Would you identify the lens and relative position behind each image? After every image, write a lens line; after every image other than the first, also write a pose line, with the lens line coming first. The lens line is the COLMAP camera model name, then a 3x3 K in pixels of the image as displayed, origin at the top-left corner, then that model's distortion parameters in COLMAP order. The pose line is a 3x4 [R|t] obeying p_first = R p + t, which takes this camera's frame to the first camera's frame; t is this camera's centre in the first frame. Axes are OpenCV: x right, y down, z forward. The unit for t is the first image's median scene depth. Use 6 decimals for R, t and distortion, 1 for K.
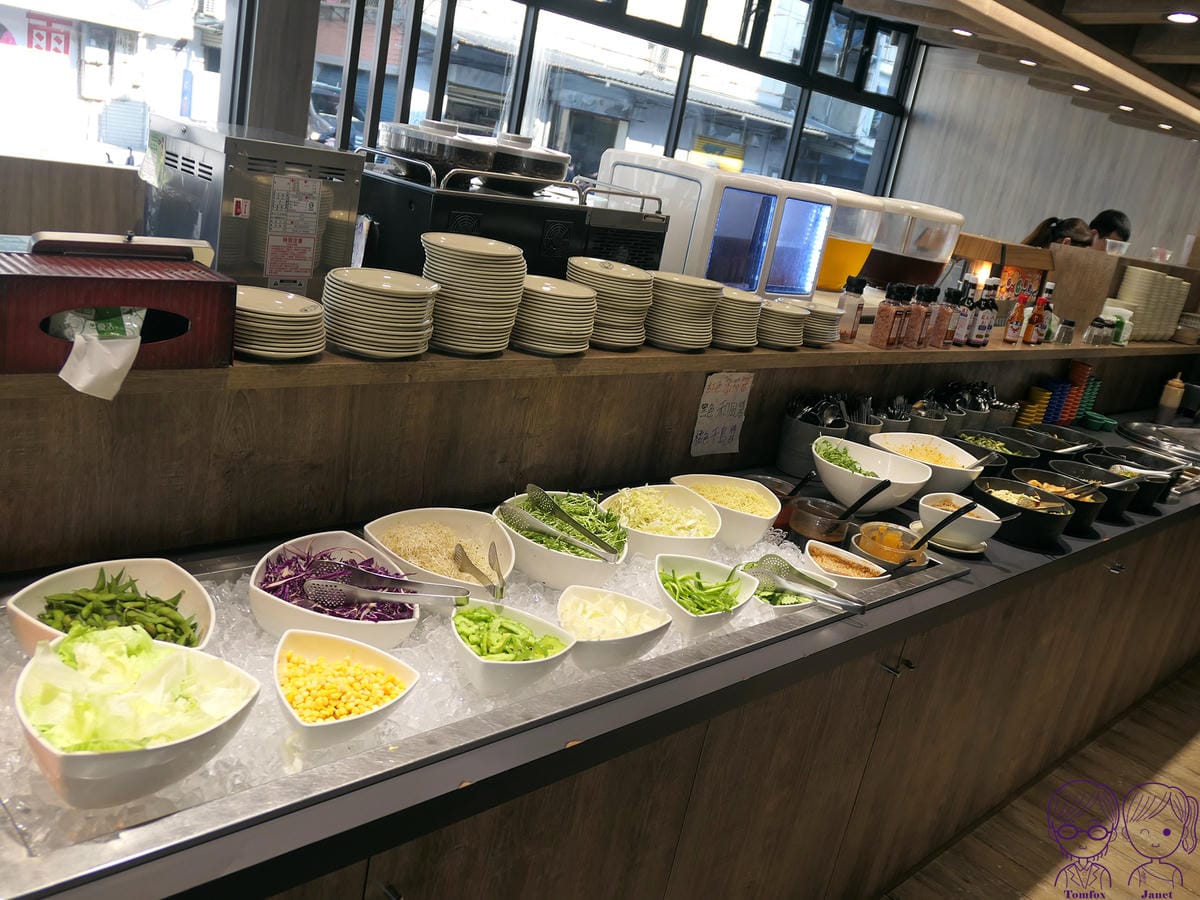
lens RADIAL K [[1046.9, 0, 596.6], [0, 1046.9, 449.7], [0, 0, 1]] dist [-0.017646, -0.012054]
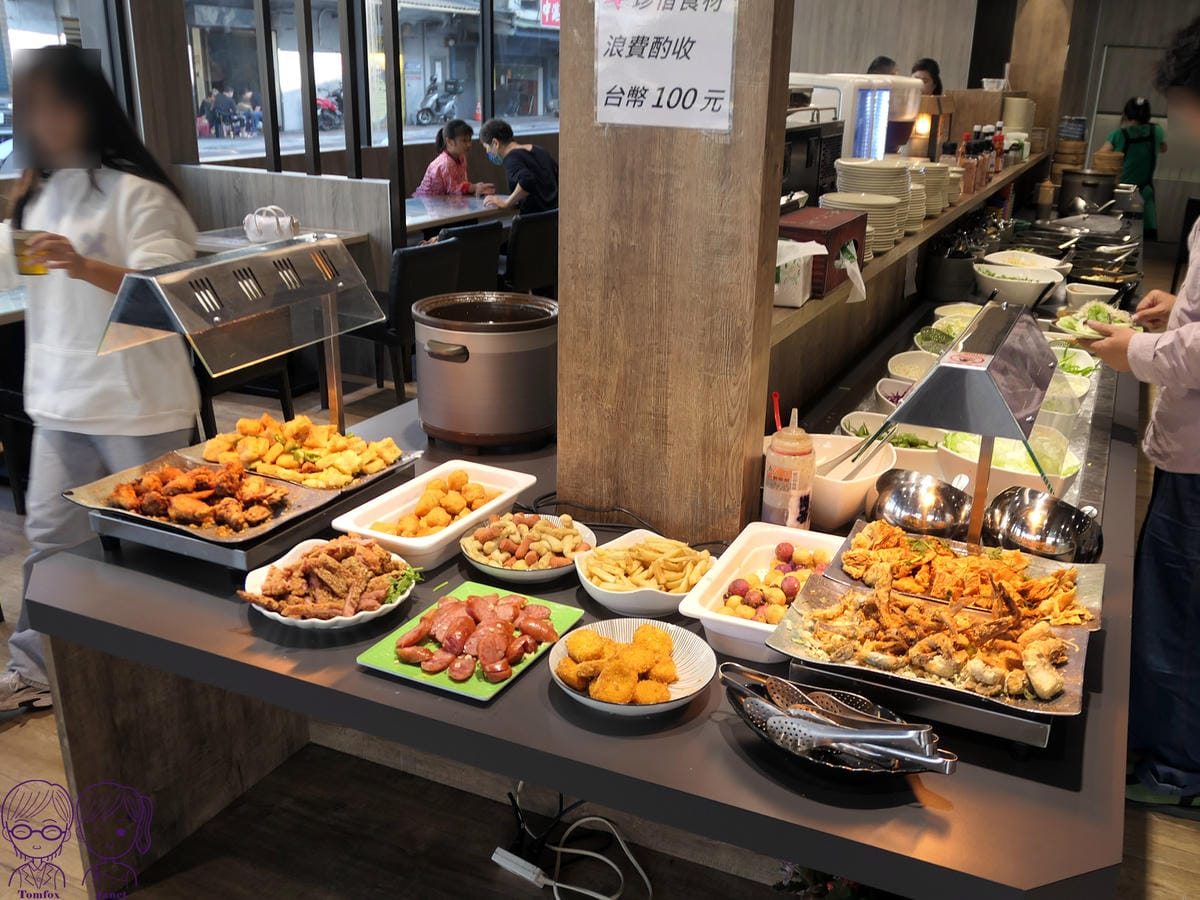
lens RADIAL K [[1098.8, 0, 665.8], [0, 1098.8, 465.4], [0, 0, 1]] dist [-0.030740, 0.008482]
pose [[0.911393, -0.272396, 0.308485, -0.208671], [0.239853, 0.960706, 0.139692, -0.018242], [-0.334415, -0.053323, 0.940916, -0.065416]]
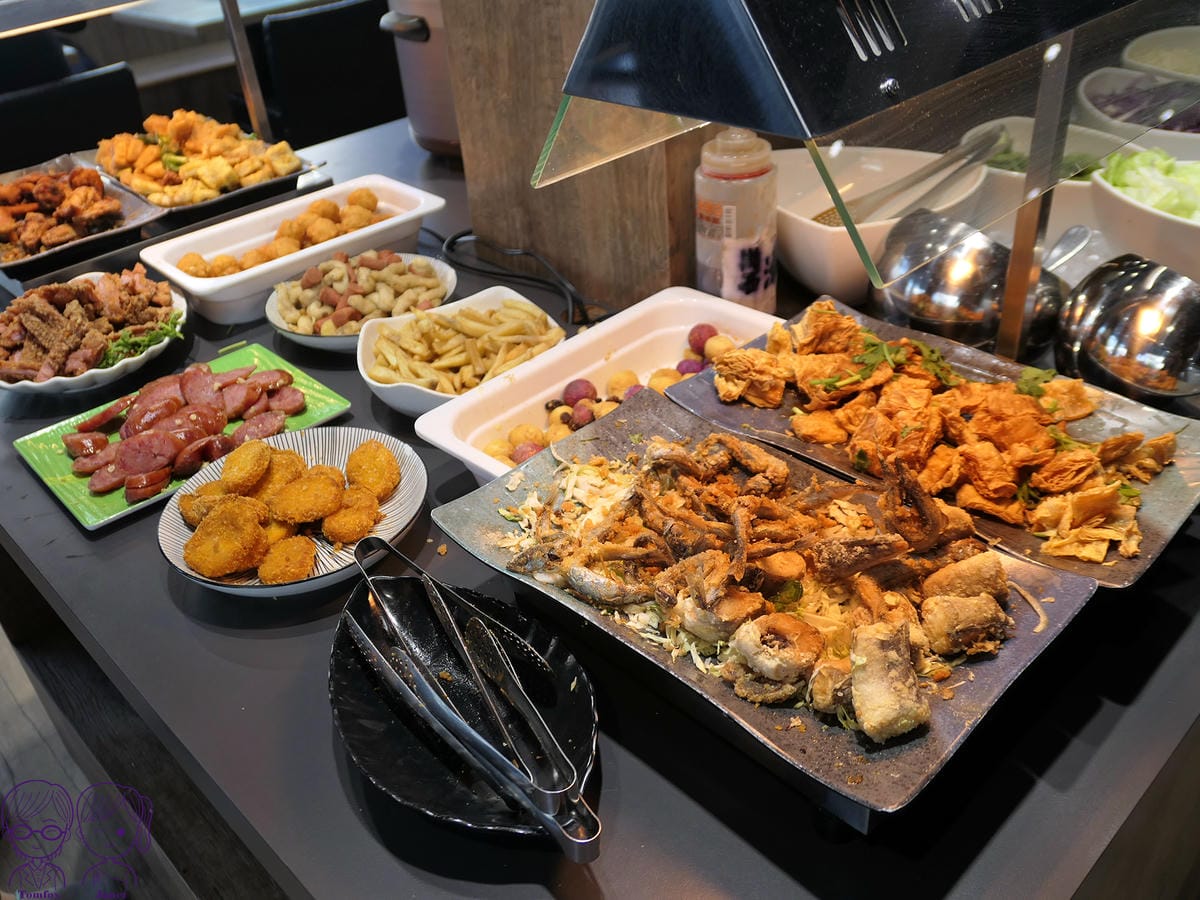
lens RADIAL K [[1046.9, 0, 606.5], [0, 1046.9, 449.6], [0, 0, 1]] dist [-0.017646, -0.012054]
pose [[0.967370, -0.212132, -0.138547, -0.126712], [0.242991, 0.931650, 0.270155, 0.007632], [0.071769, -0.295005, 0.952797, -0.000962]]
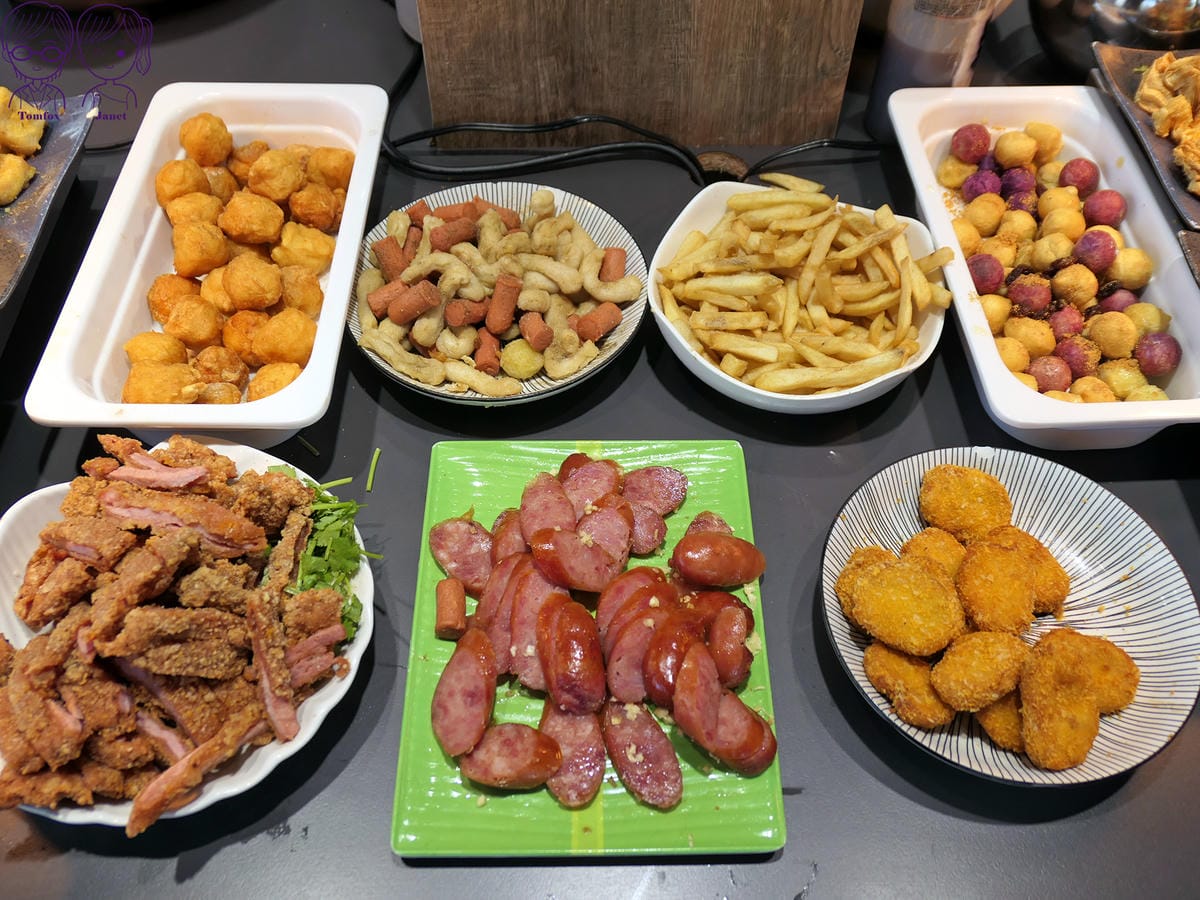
lens RADIAL K [[1046.9, 0, 597.2], [0, 1046.9, 444.6], [0, 0, 1]] dist [-0.017646, -0.012054]
pose [[0.666585, -0.684859, 0.294334, -0.201686], [0.322814, 0.621120, 0.714143, -0.032842], [-0.671904, -0.381022, 0.635112, 0.069013]]
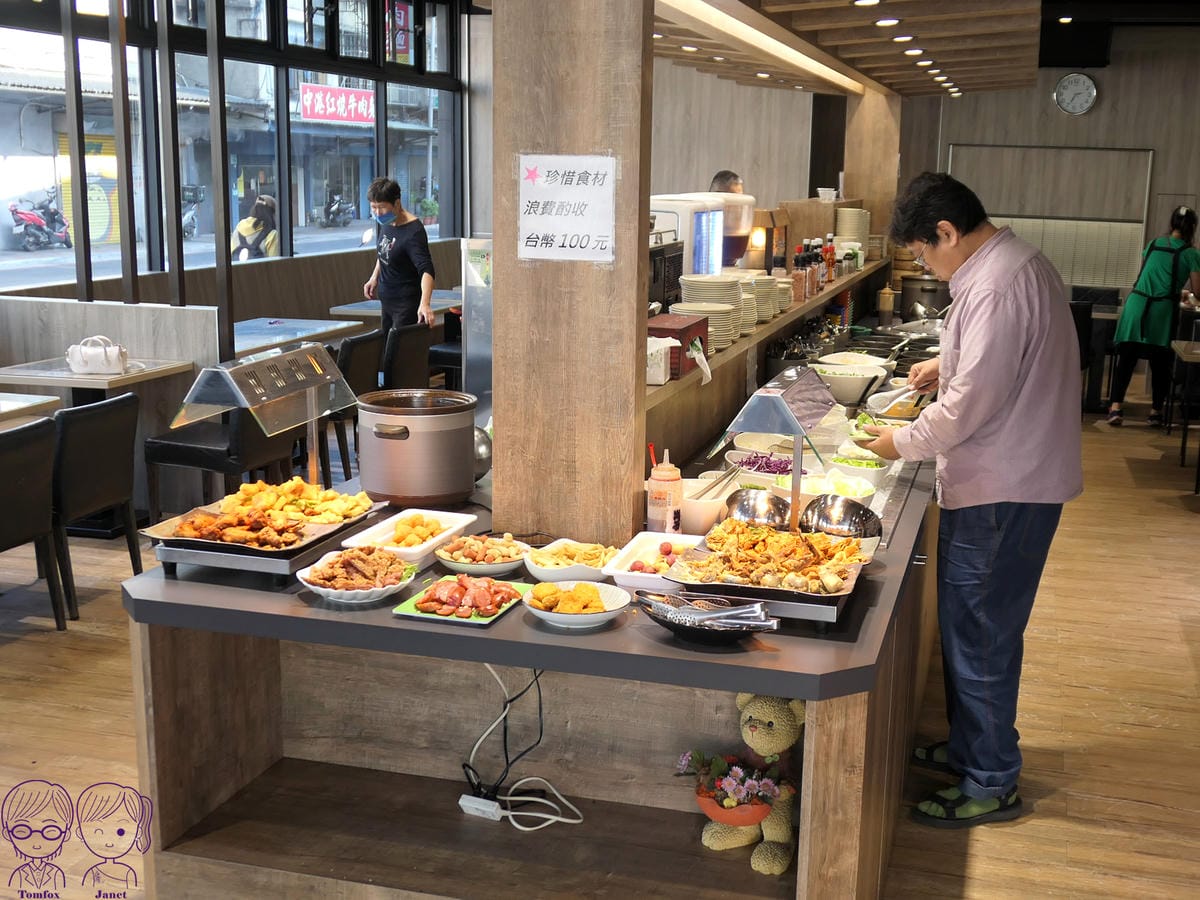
lens RADIAL K [[1419.5, 0, 654.2], [0, 1419.5, 480.3], [0, 0, 1]] dist [-0.016203, 0.000000]
pose [[0.846797, -0.270989, 0.457712, -0.298905], [0.279055, 0.958896, 0.051448, -0.006428], [-0.452840, 0.084161, 0.887611, -0.213915]]
